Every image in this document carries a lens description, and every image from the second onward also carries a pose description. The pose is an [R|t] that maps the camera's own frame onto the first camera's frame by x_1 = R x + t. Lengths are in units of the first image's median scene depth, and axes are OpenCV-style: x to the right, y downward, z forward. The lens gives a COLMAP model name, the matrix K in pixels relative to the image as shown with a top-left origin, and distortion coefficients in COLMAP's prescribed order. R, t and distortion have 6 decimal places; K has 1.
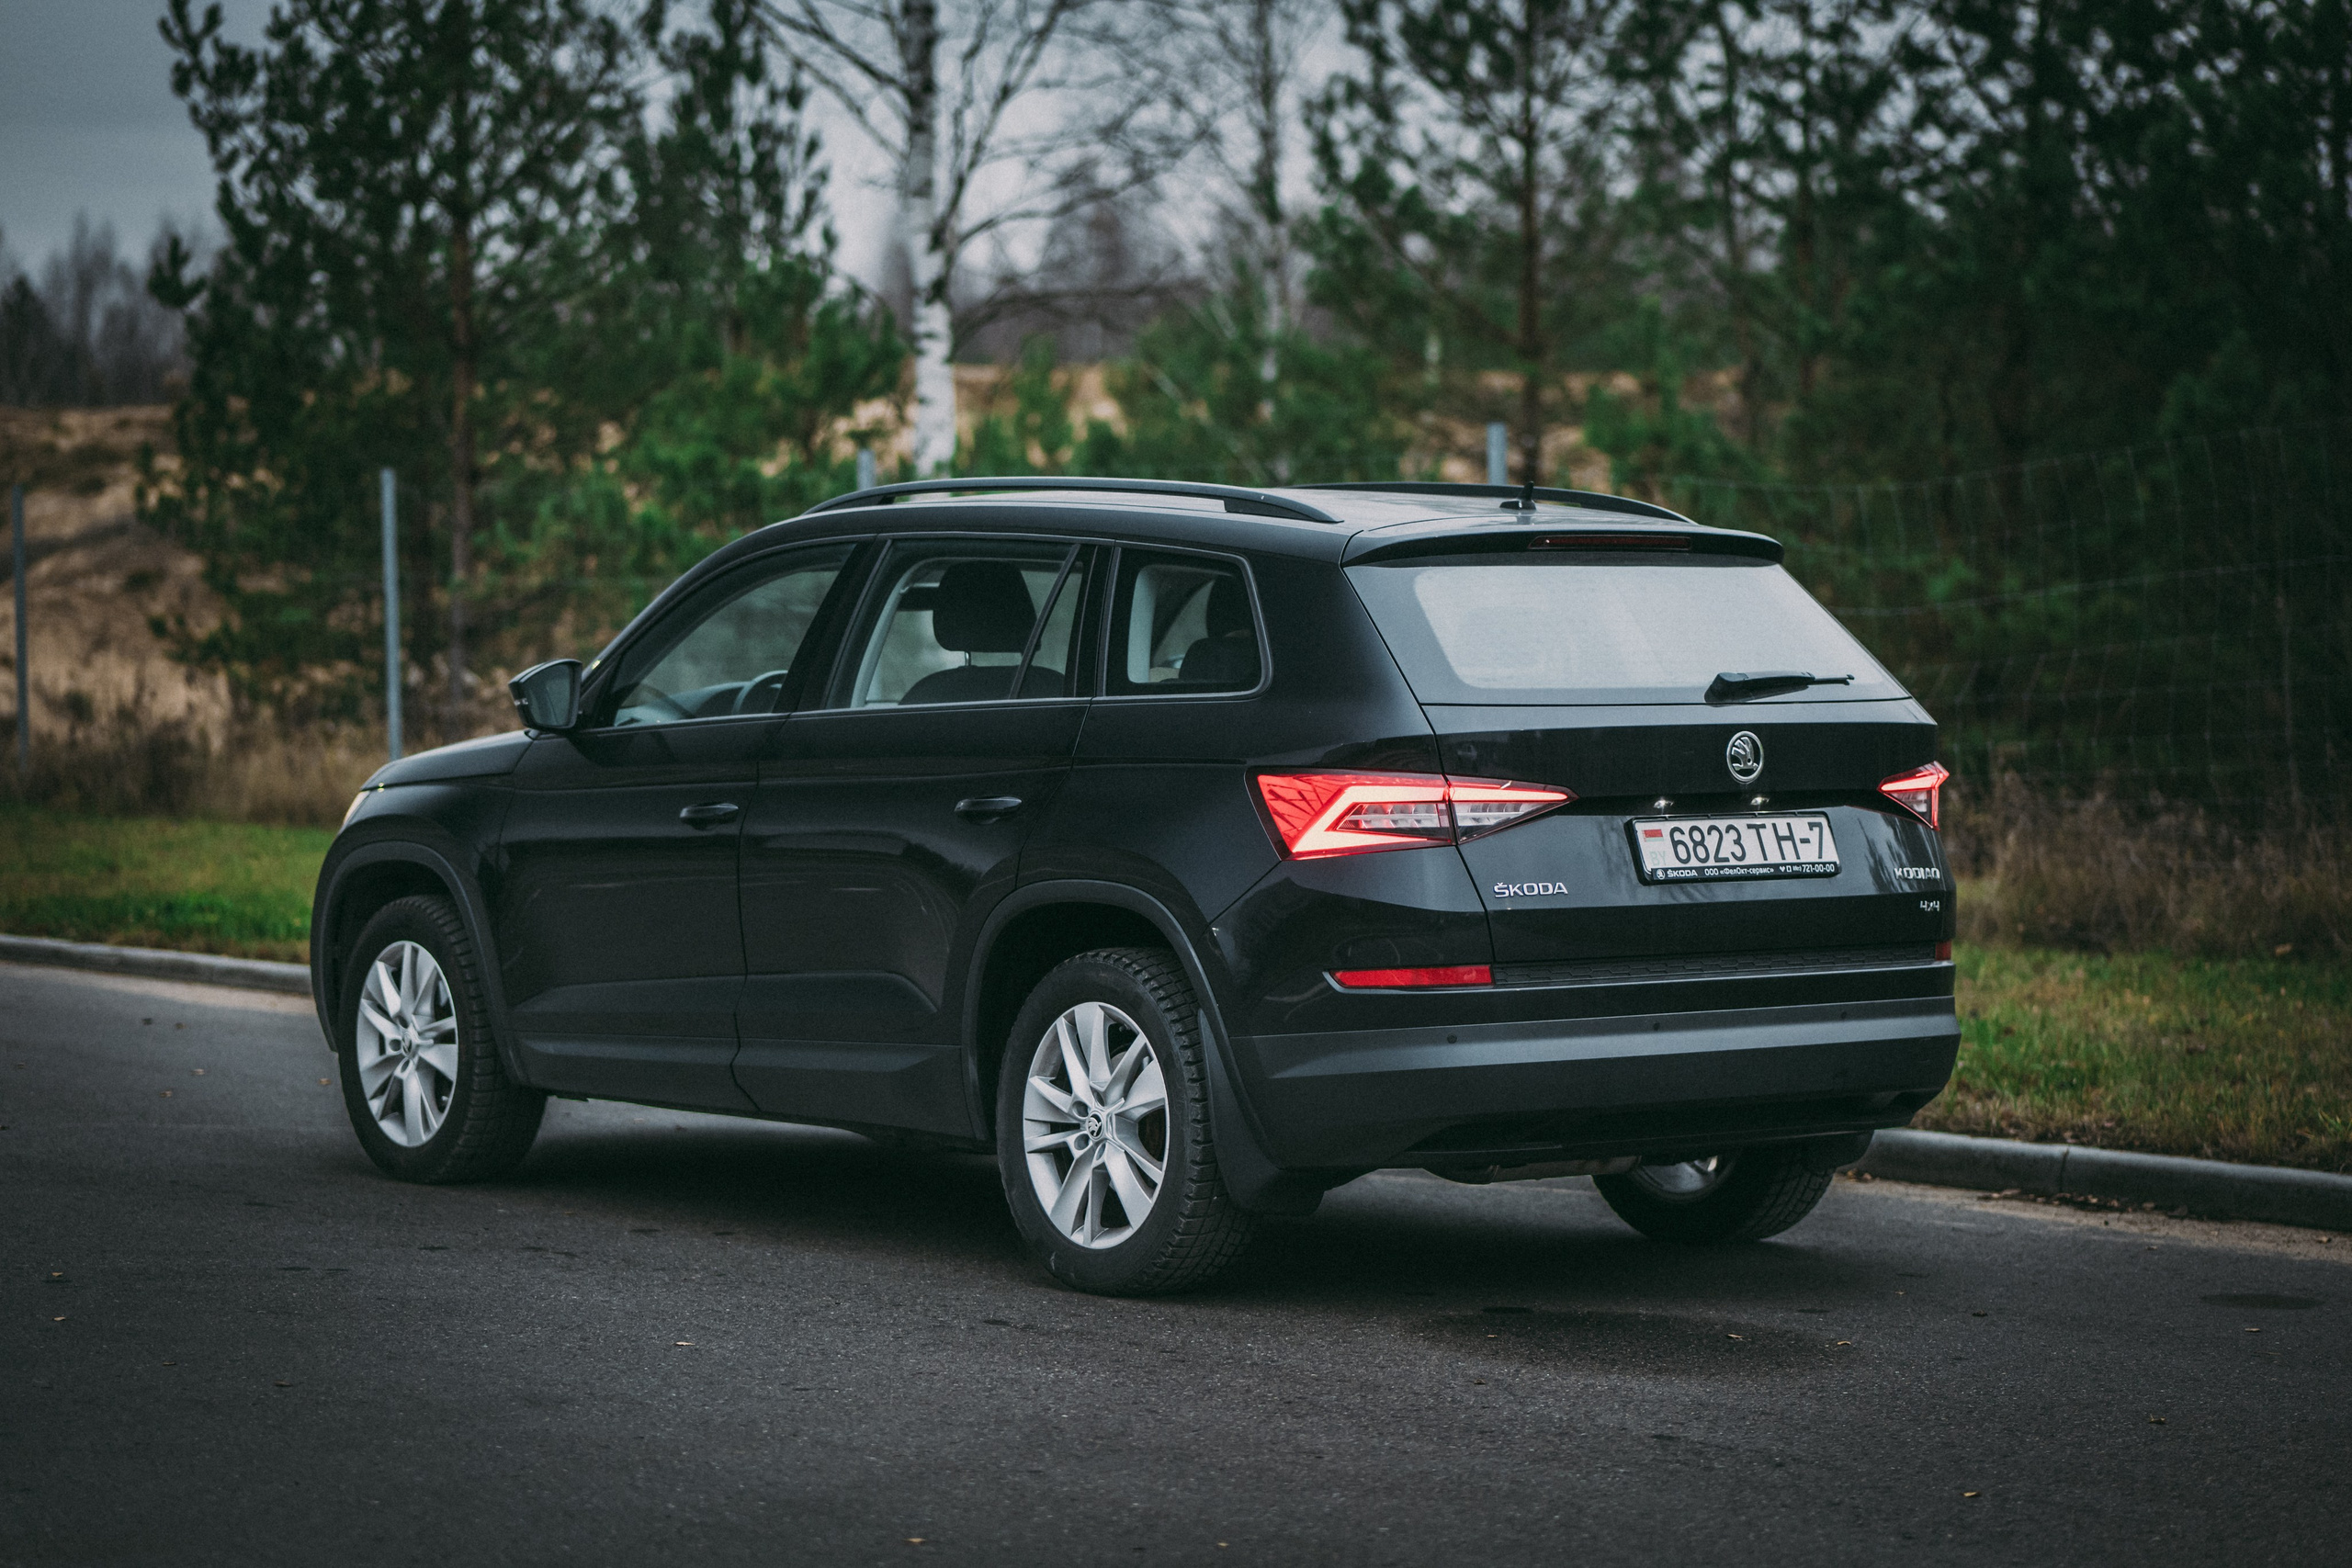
lens RADIAL K [[5656.0, 0, 1185.5], [0, 5656.0, 818.3], [0, 0, 1]] dist [-0.015932, 0.164651]
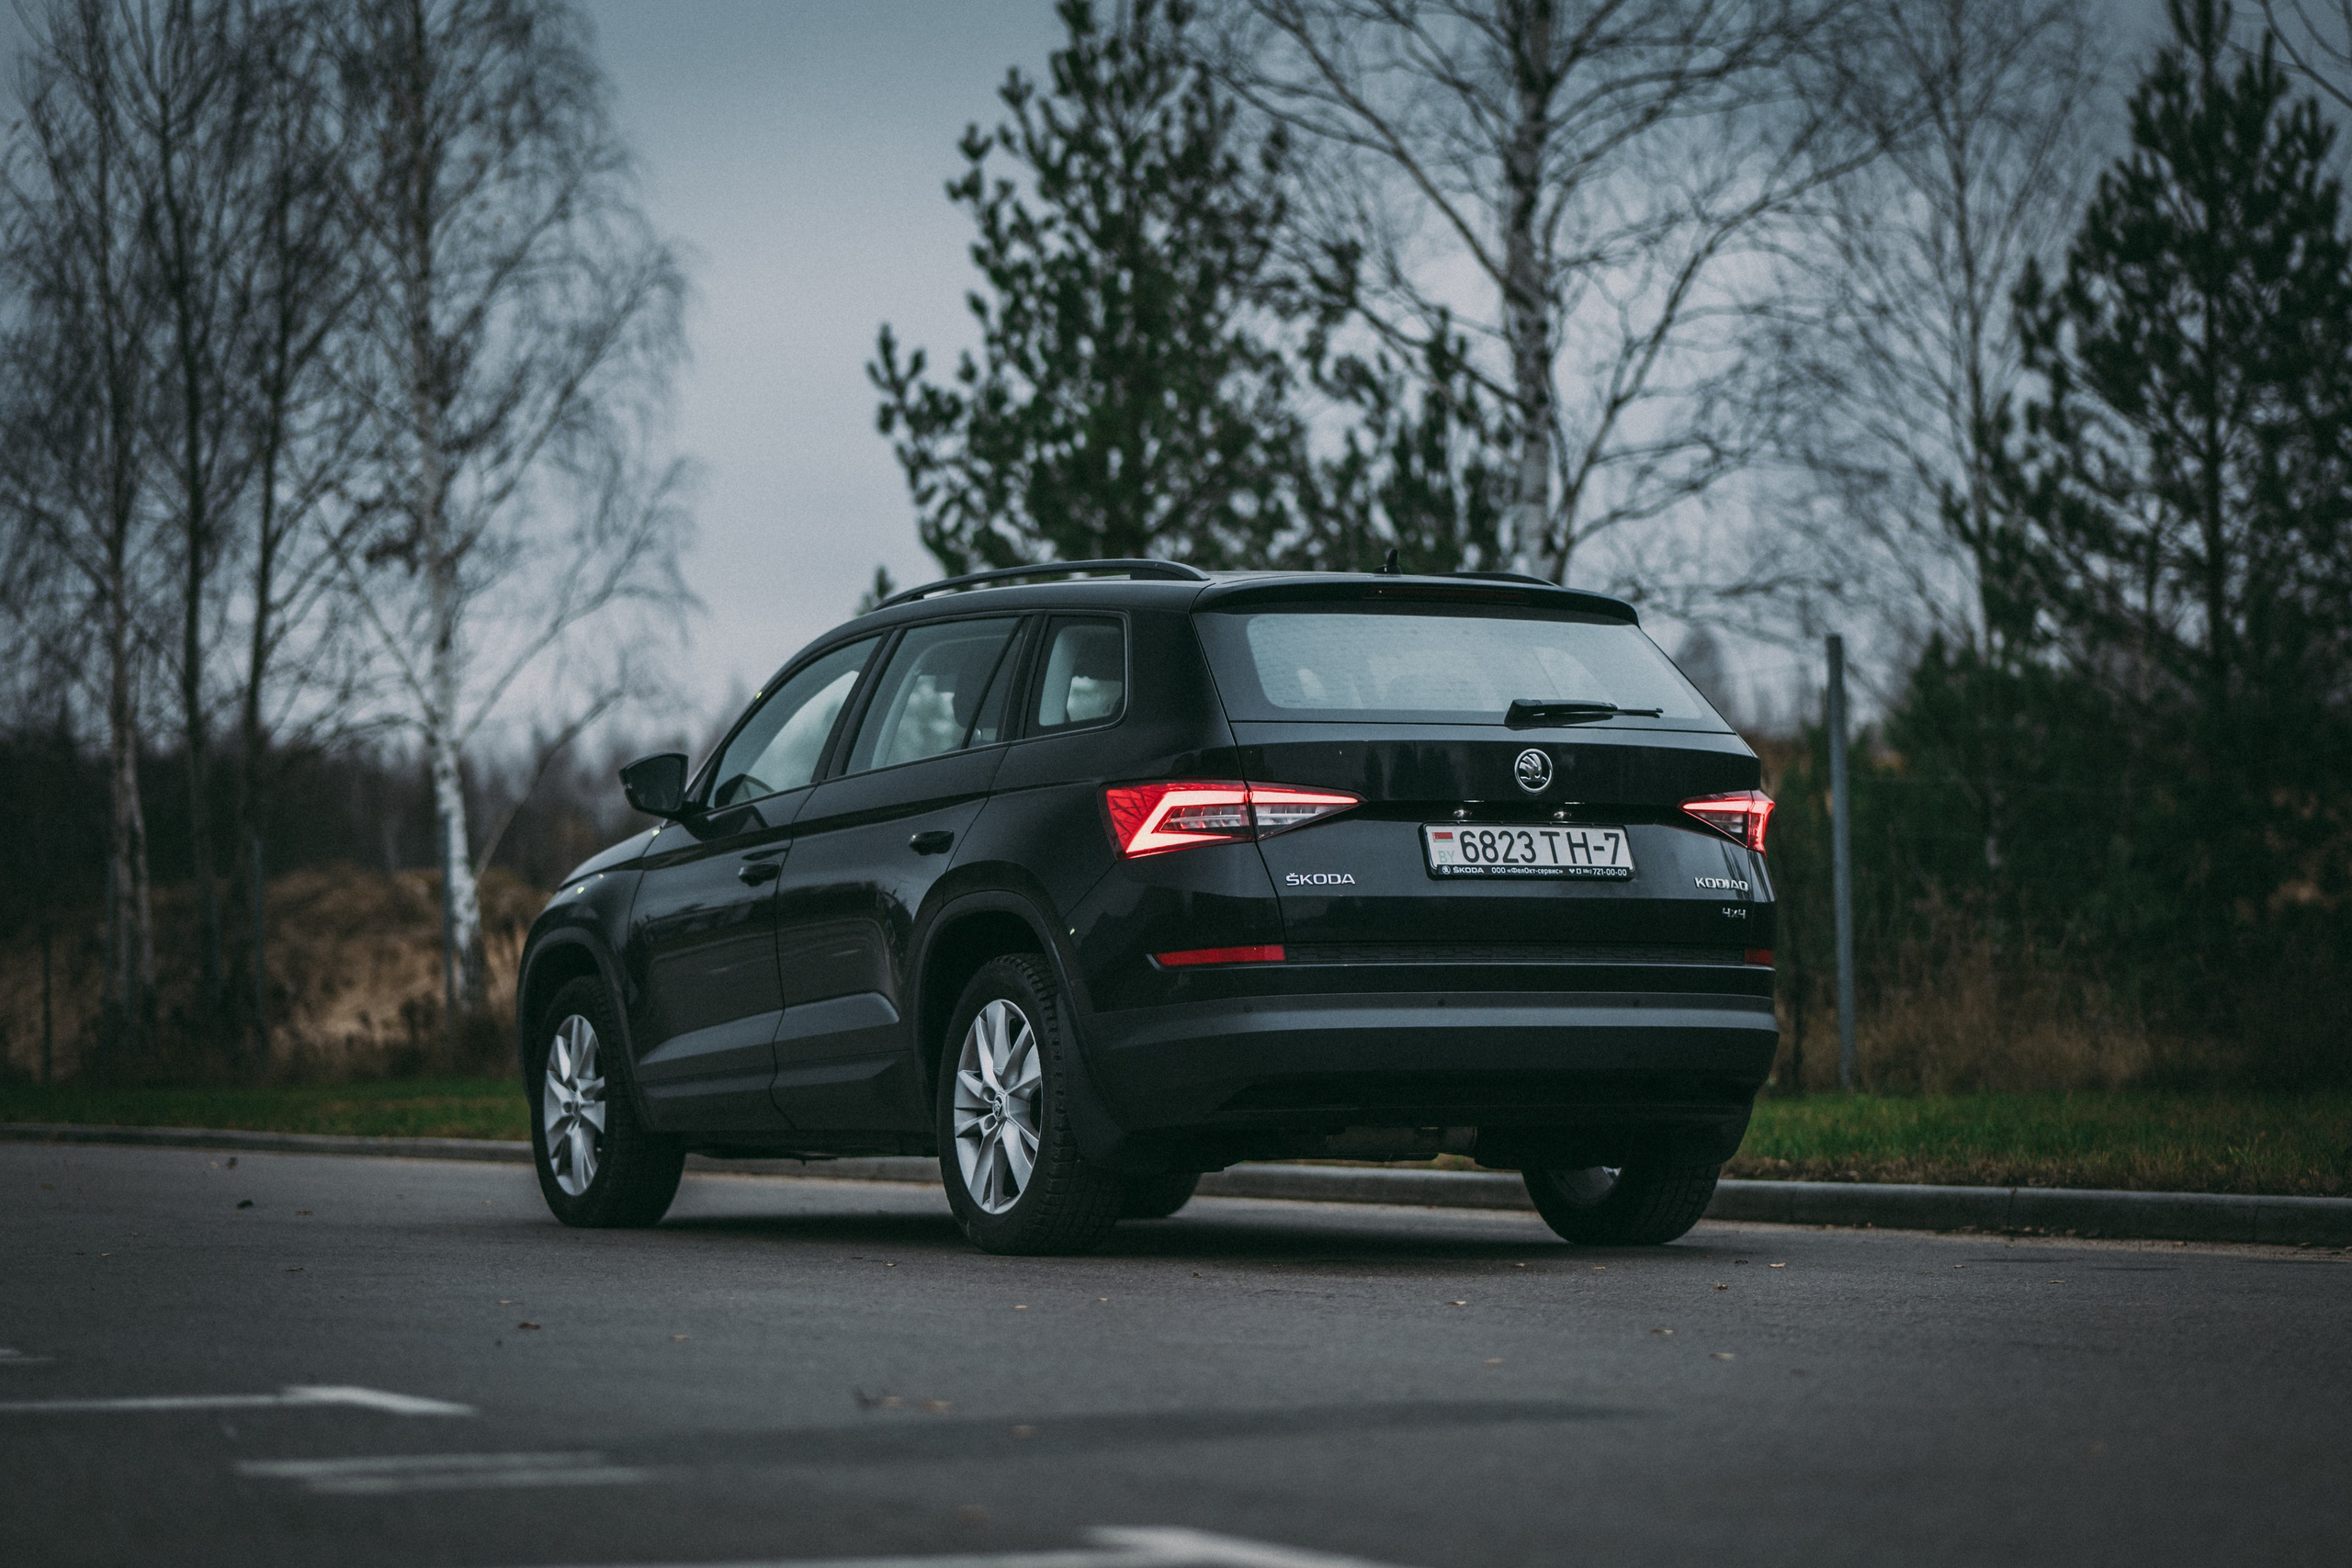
lens RADIAL K [[5811.4, 0, 1173.7], [0, 5811.4, 955.6], [0, 0, 1]] dist [-0.091726, 0.068607]
pose [[0.981951, -0.006927, -0.189006, 0.203238], [-0.003643, 0.998451, -0.055519, 0.074675], [0.189098, 0.055205, 0.980405, -0.127305]]
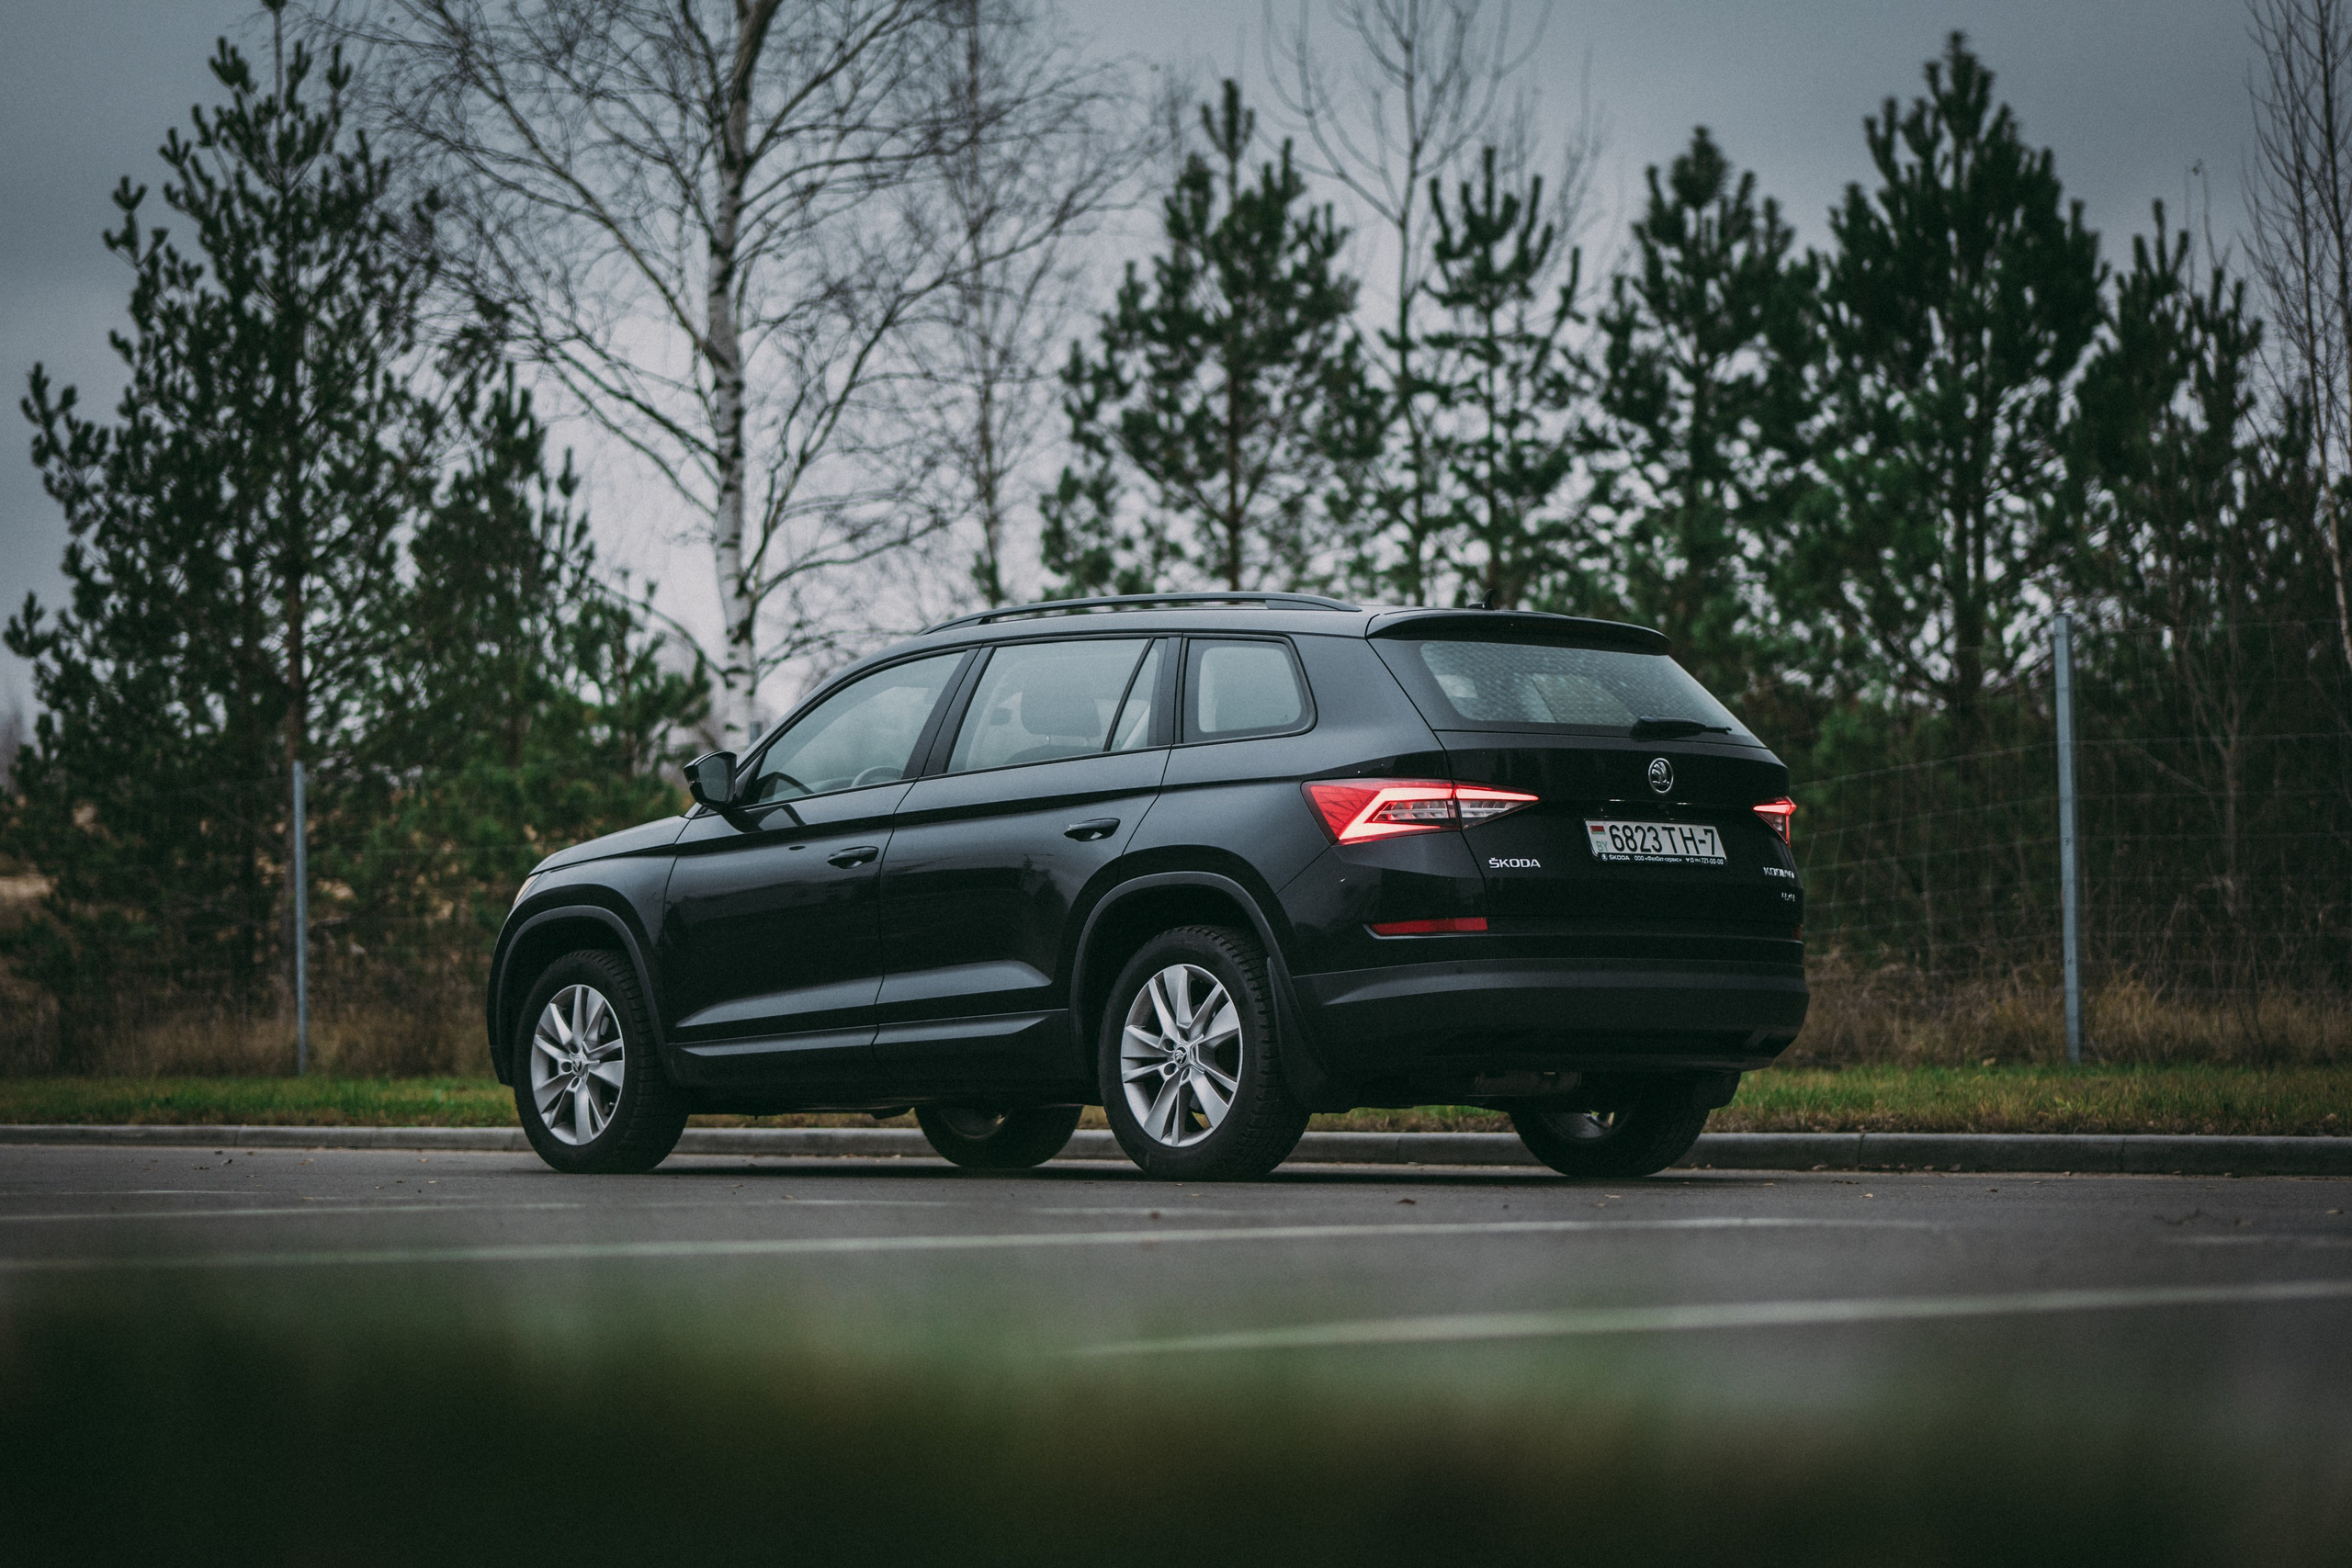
lens RADIAL K [[5656.0, 0, 1185.5], [0, 5656.0, 818.3], [0, 0, 1]] dist [-0.015932, 0.164651]
pose [[0.996888, 0.001911, 0.078813, -0.101784], [0.004939, 0.996229, -0.086627, 0.096301], [-0.078682, 0.086747, 0.993118, -0.289343]]
